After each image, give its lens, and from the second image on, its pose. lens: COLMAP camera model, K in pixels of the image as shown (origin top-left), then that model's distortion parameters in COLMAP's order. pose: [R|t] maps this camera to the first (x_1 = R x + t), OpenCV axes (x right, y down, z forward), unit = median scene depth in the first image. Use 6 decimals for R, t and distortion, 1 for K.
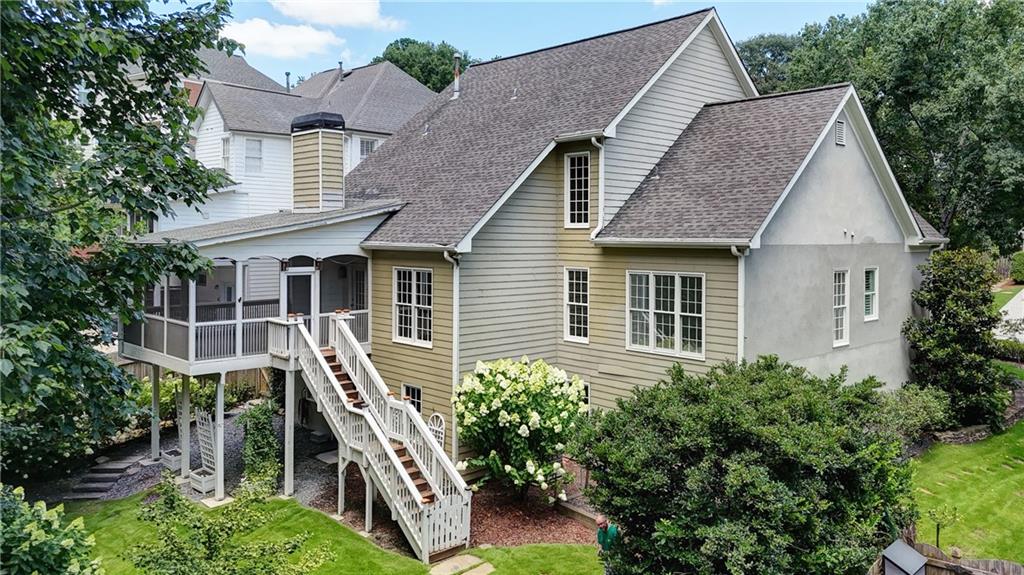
lens RADIAL K [[706.9, 0, 512.0], [0, 706.9, 287.5], [0, 0, 1]] dist [0.005717, 0.001234]
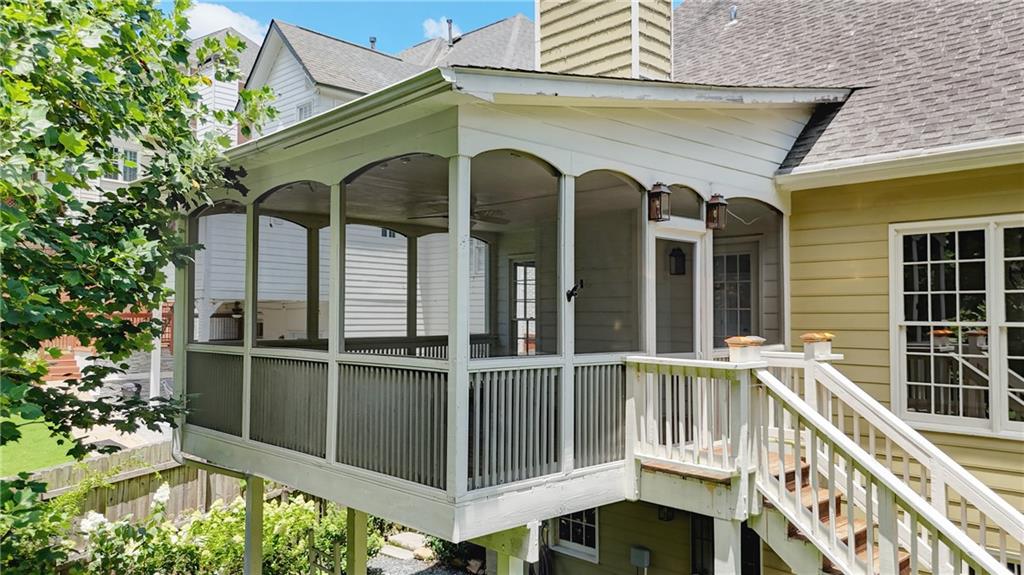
lens RADIAL K [[796.9, 0, 512.0], [0, 796.9, 287.5], [0, 0, 1]] dist [0.001637, -0.001025]
pose [[0.999213, -0.002179, -0.039610, -0.259102], [-0.001530, 0.995631, -0.093360, 0.032124], [0.039641, 0.093347, 0.994844, 0.416891]]
